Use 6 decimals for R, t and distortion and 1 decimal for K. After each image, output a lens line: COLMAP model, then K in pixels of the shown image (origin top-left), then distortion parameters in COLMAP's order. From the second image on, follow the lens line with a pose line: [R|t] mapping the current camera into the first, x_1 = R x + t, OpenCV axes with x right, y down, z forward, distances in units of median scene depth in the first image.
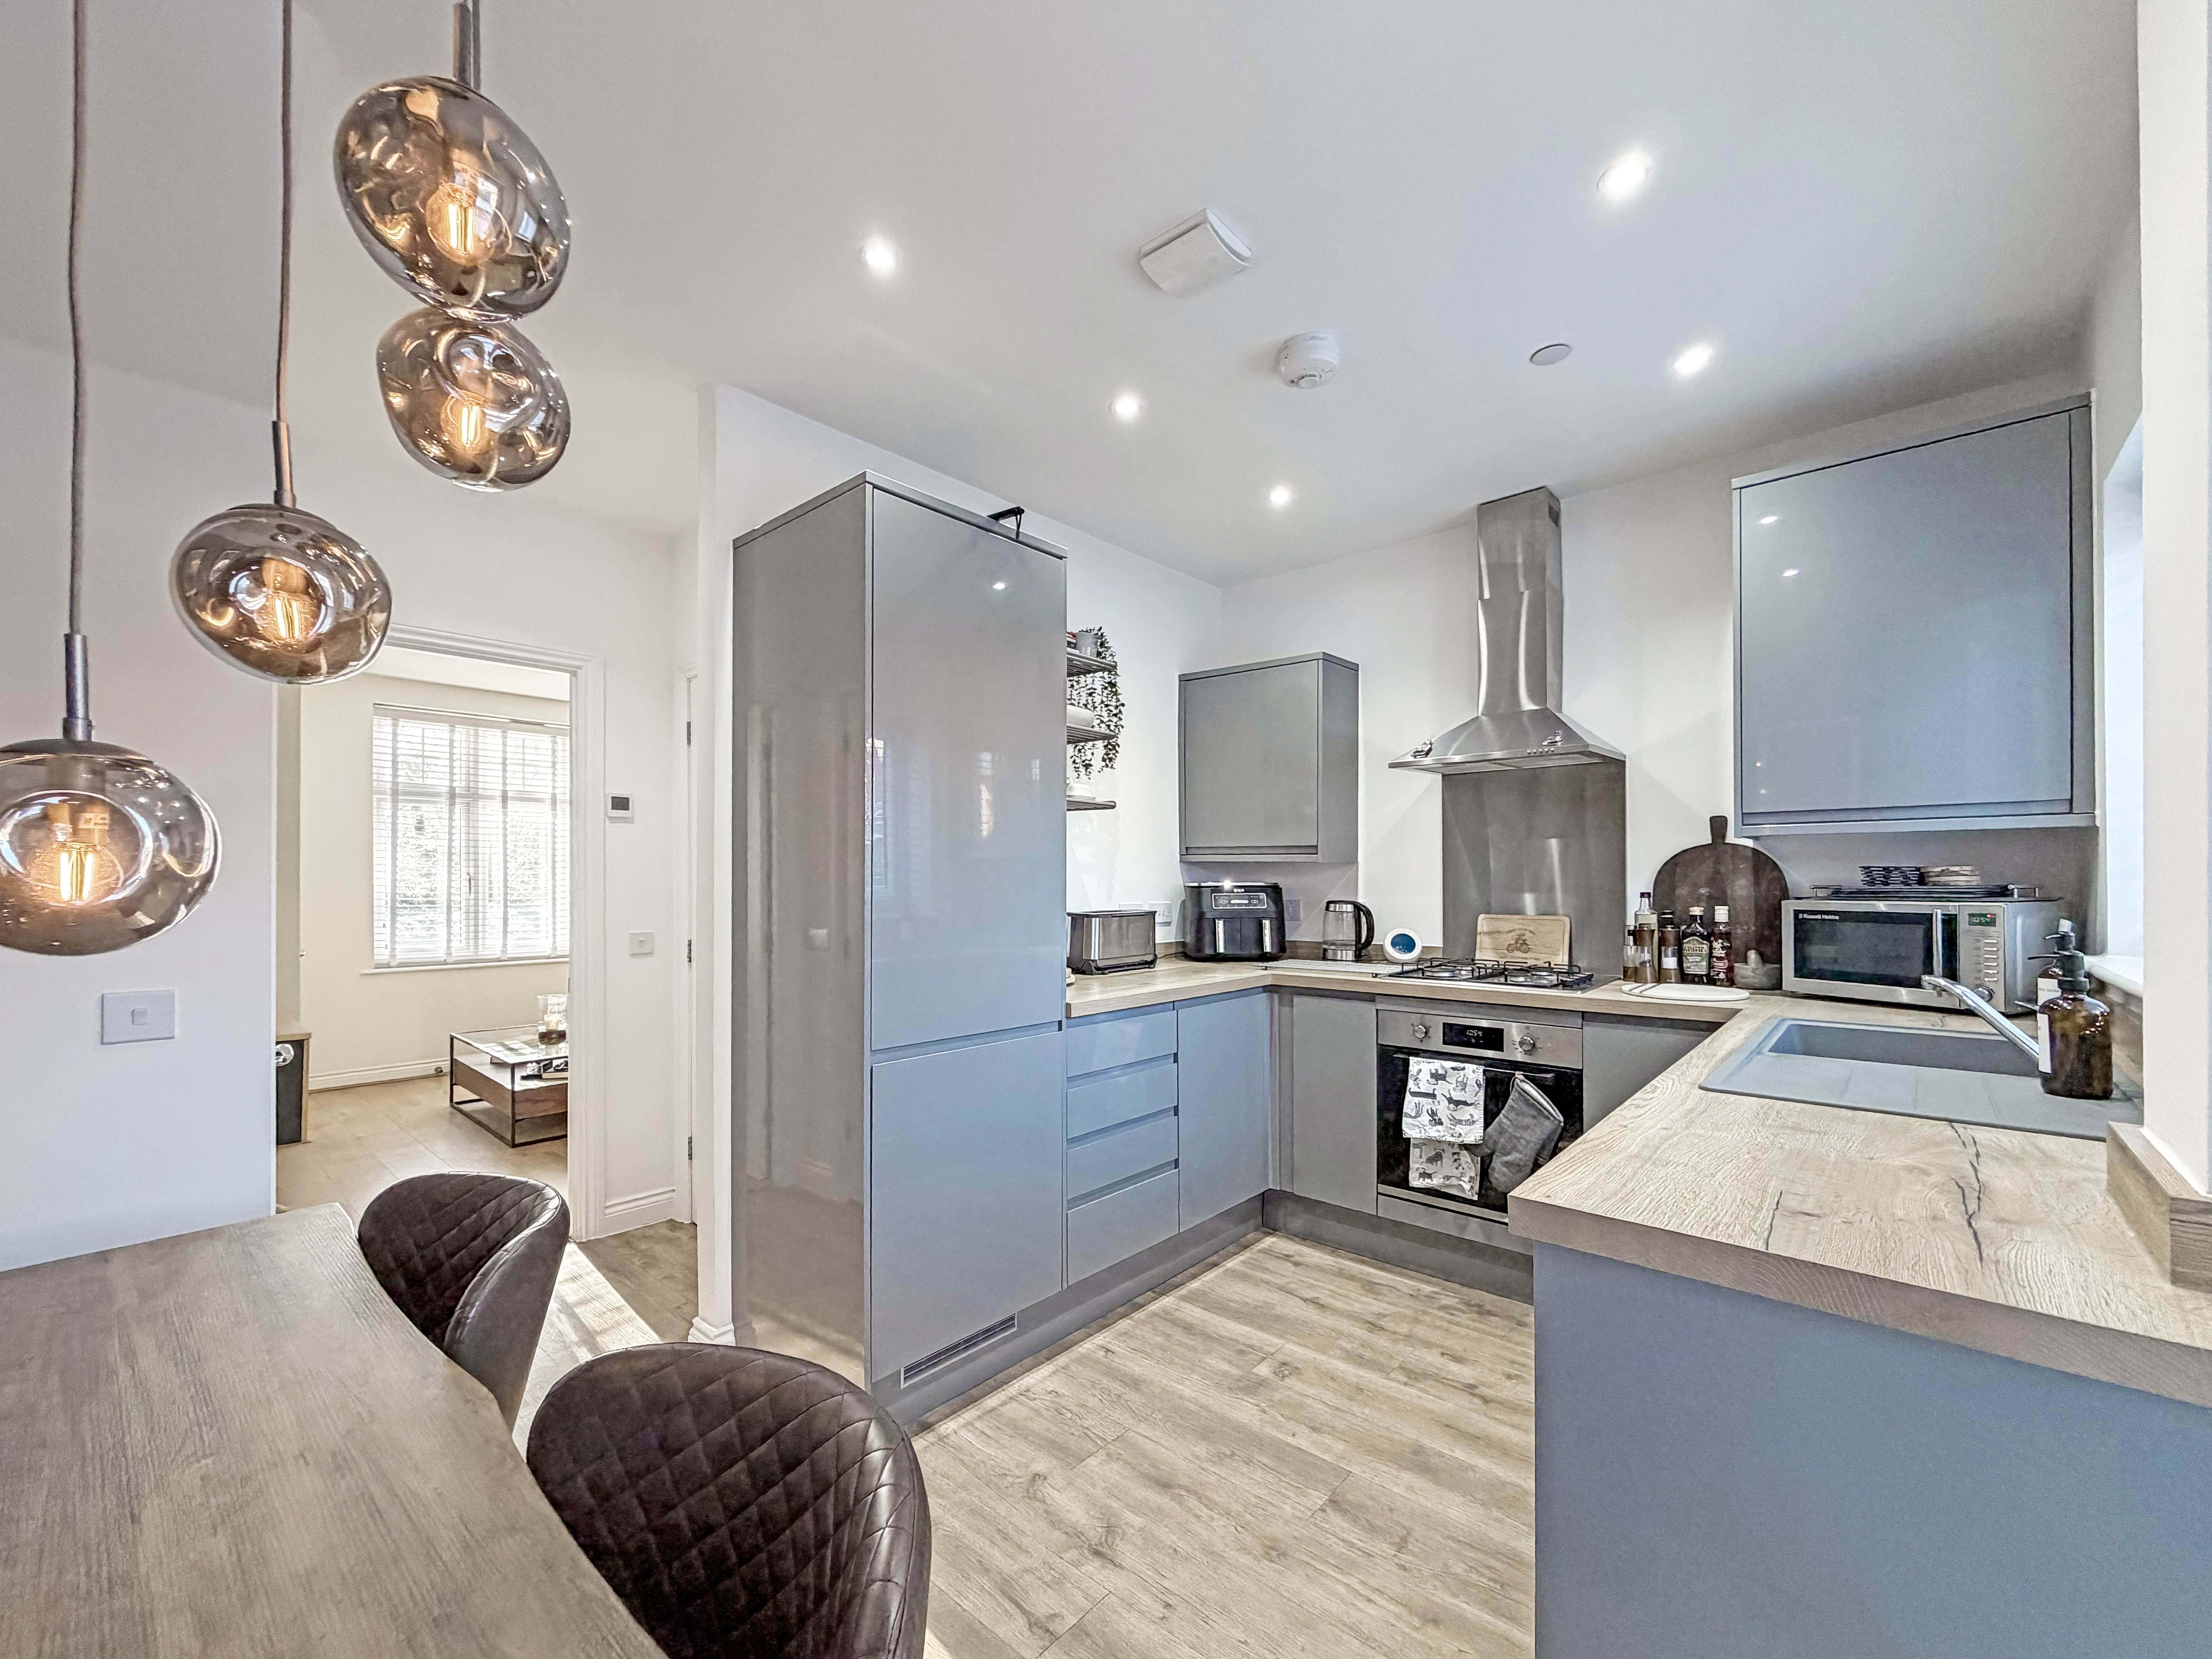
lens RADIAL K [[896.7, 0, 1078.8], [0, 896.7, 877.6], [0, 0, 1]] dist [0.001197, -0.000587]
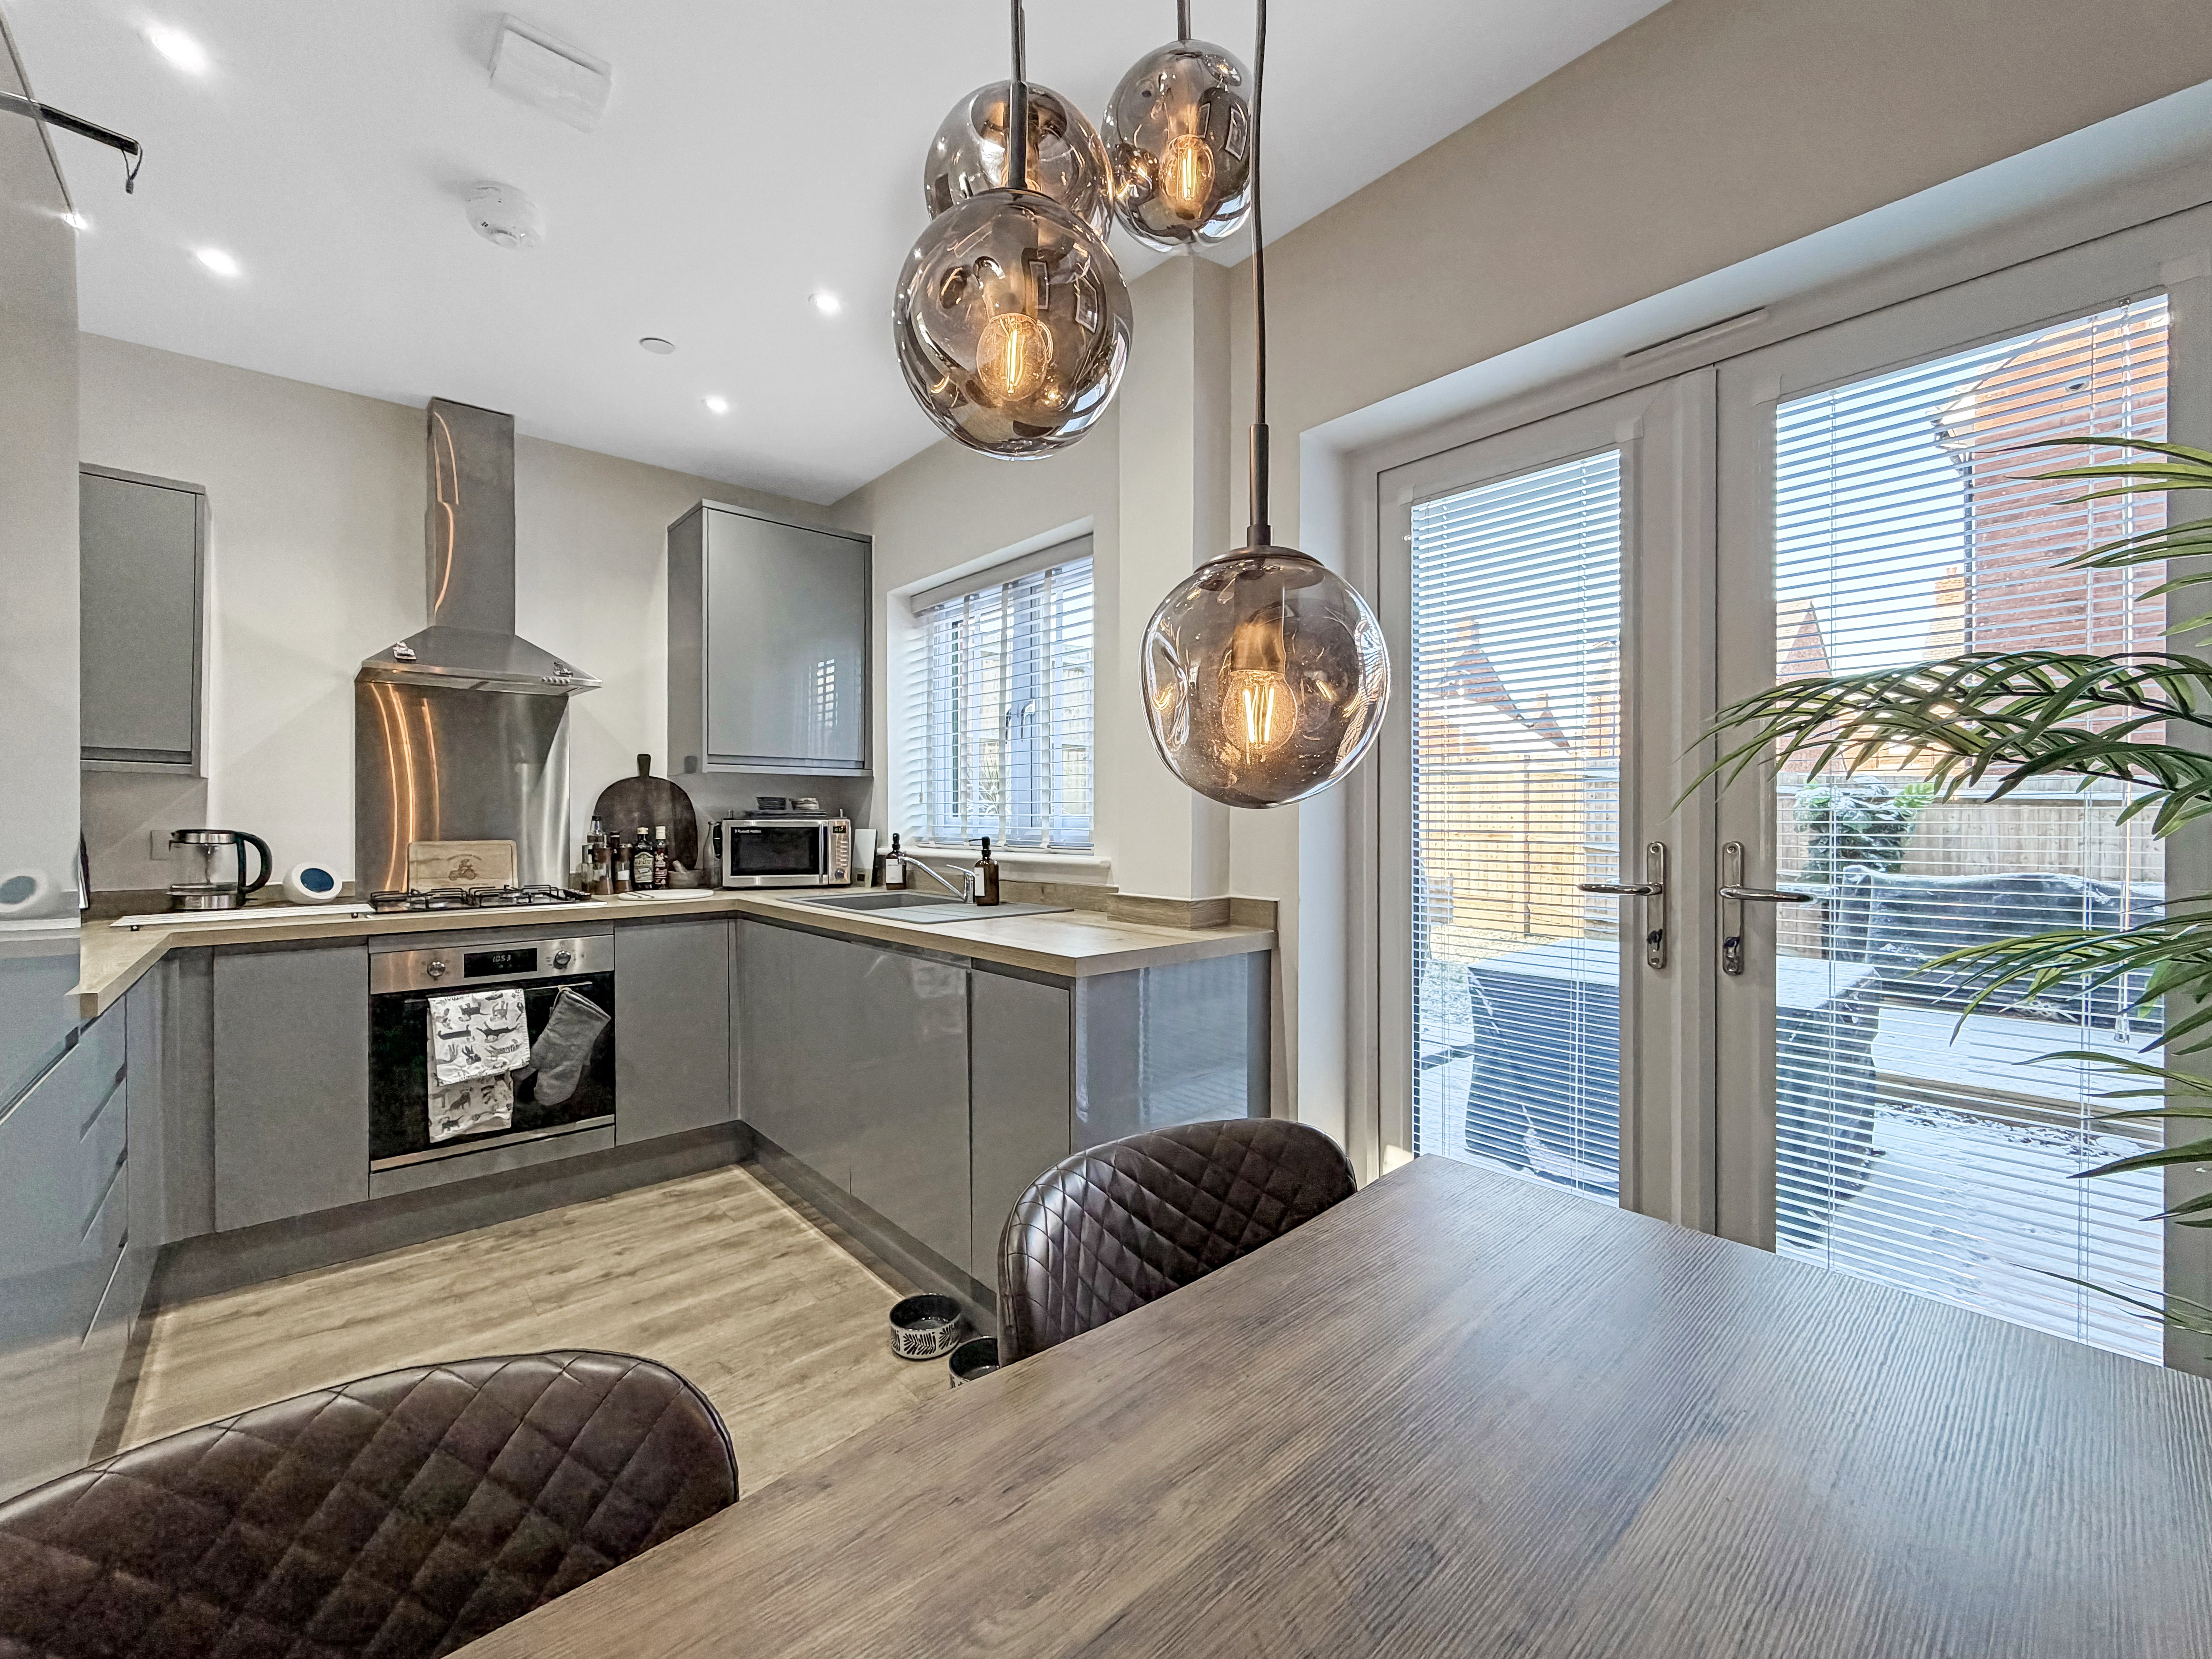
lens RADIAL K [[896.7, 0, 1099.8], [0, 896.7, 821.8], [0, 0, 1]] dist [0.001197, -0.000587]
pose [[0.123335, -0.000082, 0.992365, -0.443050], [-0.001995, 0.999998, 0.000331, 0.022895], [-0.992363, -0.002021, 0.123334, 0.234492]]
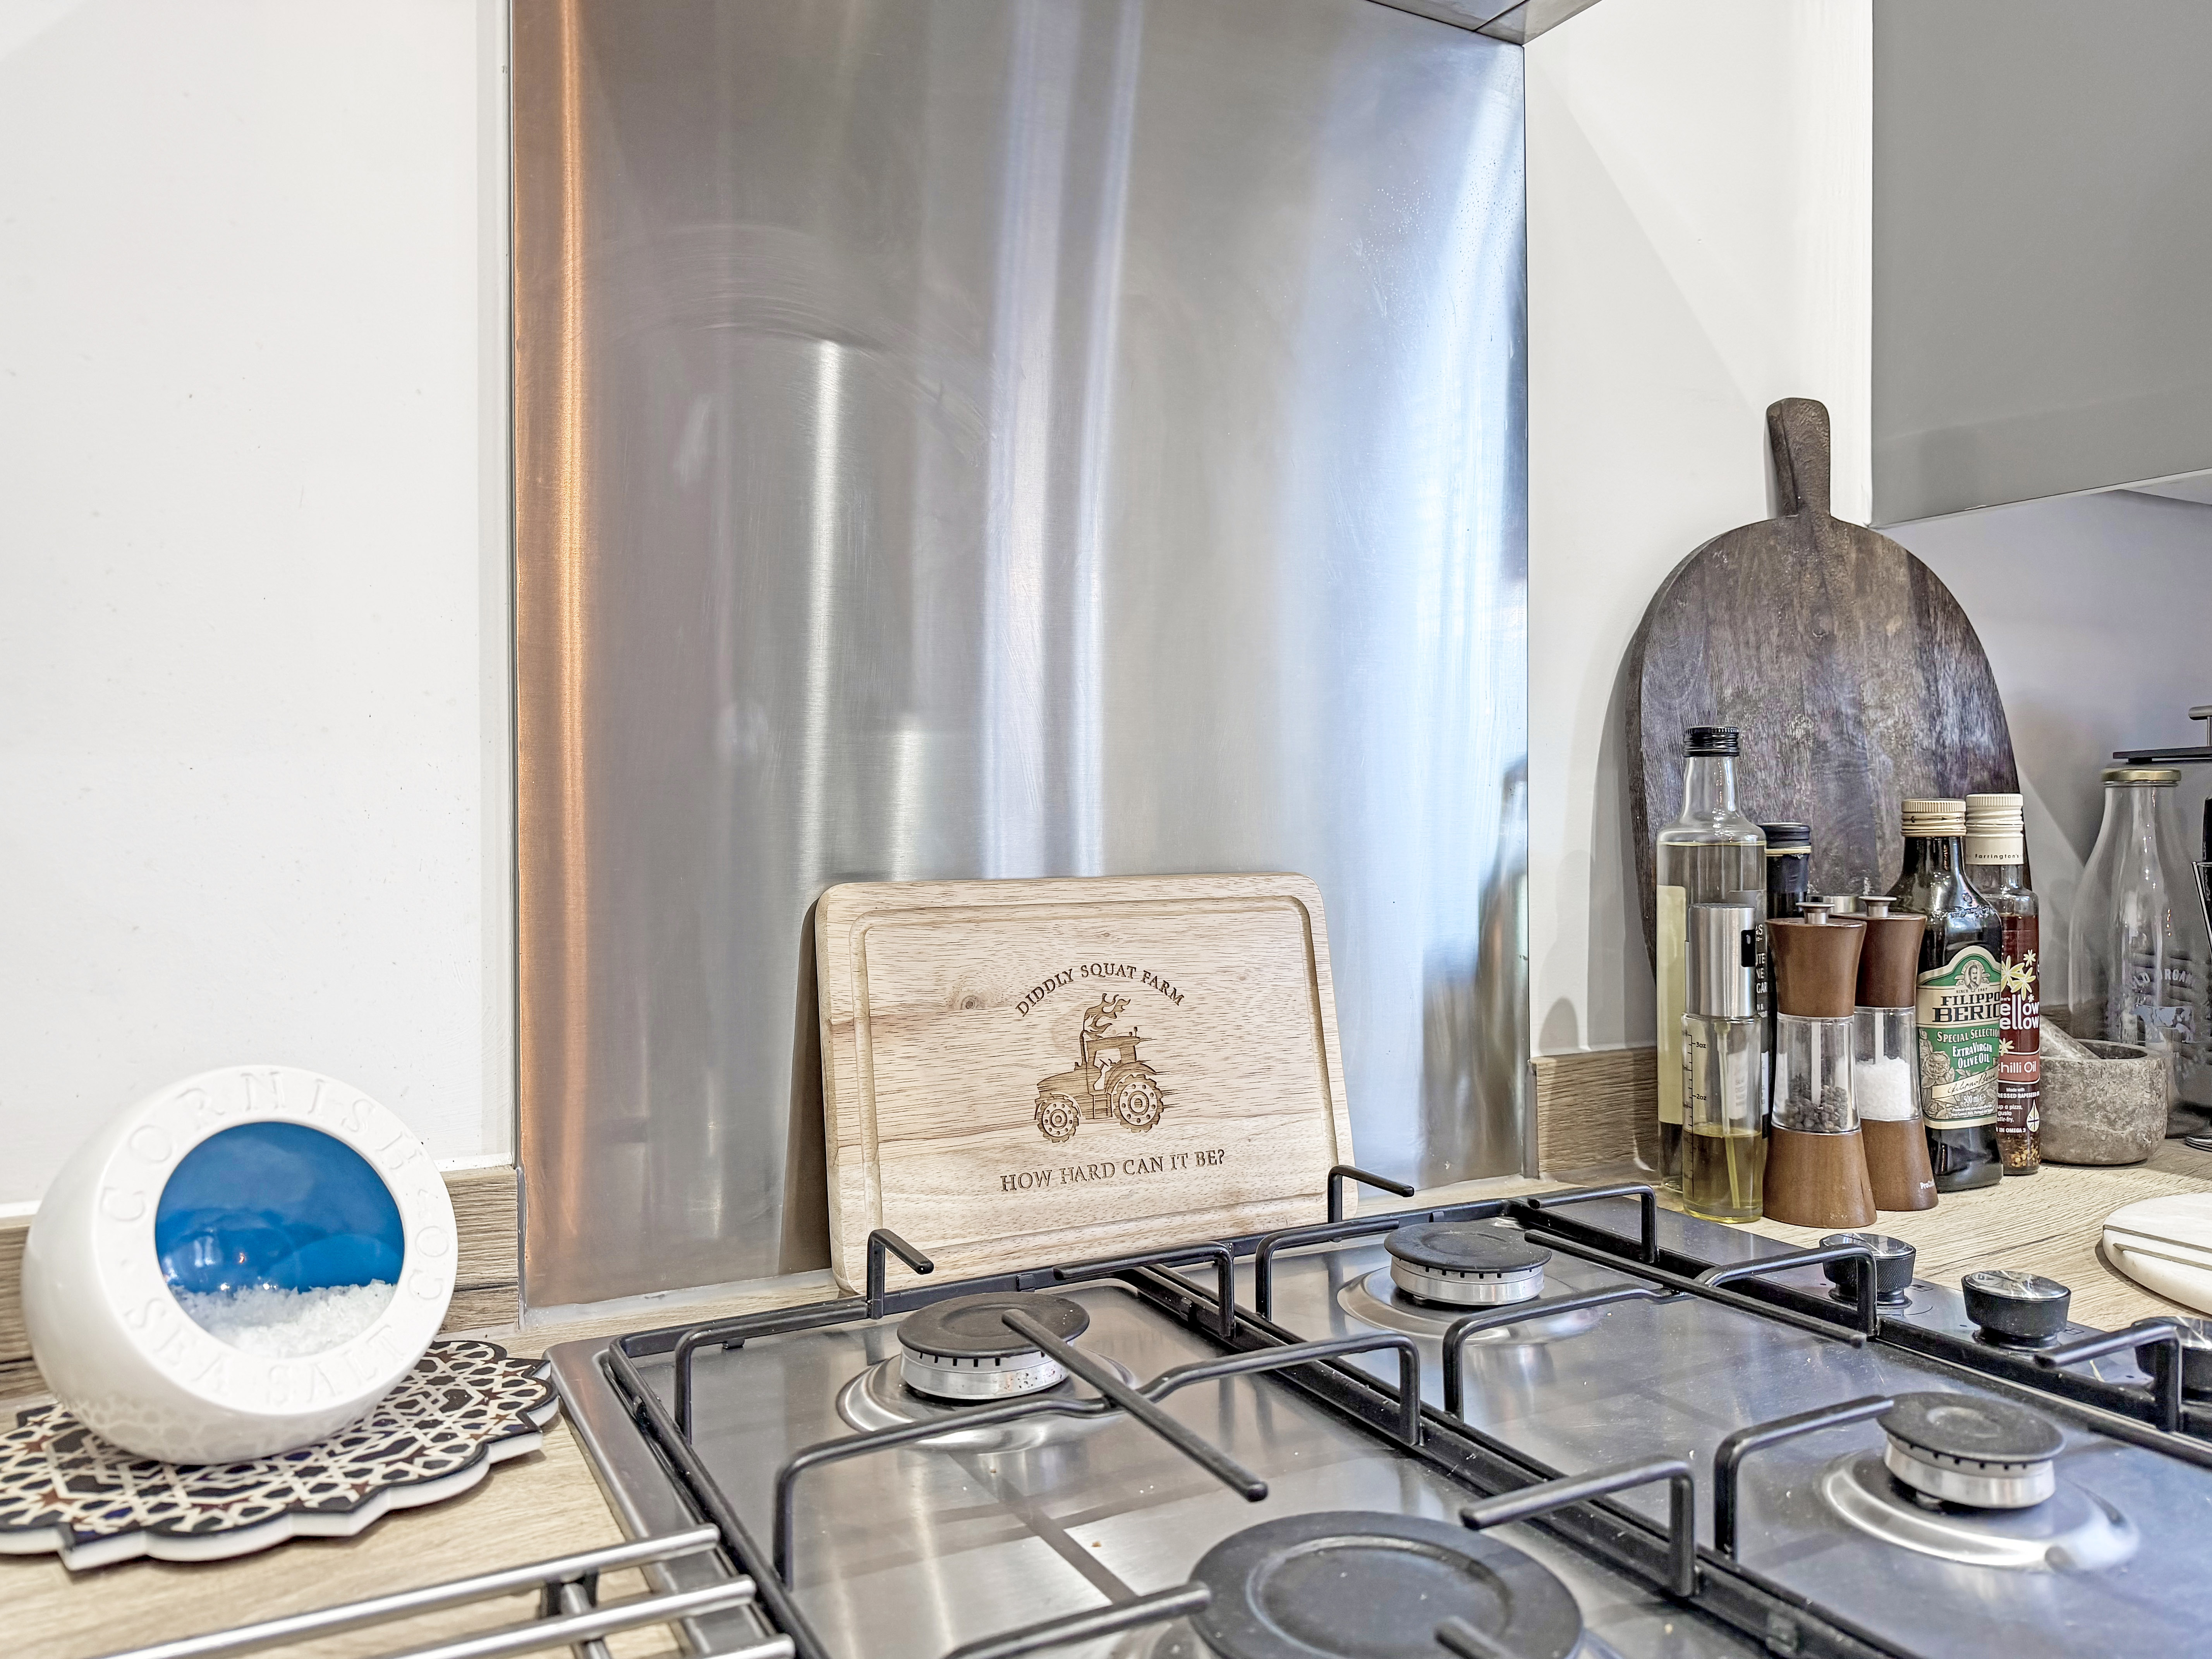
lens RADIAL K [[1566.4, 0, 1103.6], [0, 1566.4, 824.2], [0, 0, 1]] dist [0.007055, -0.000640]
pose [[0.345645, -0.001205, 0.938365, 0.289489], [-0.001337, 0.999998, 0.001777, 0.038044], [-0.938364, -0.001868, 0.345643, 1.056778]]
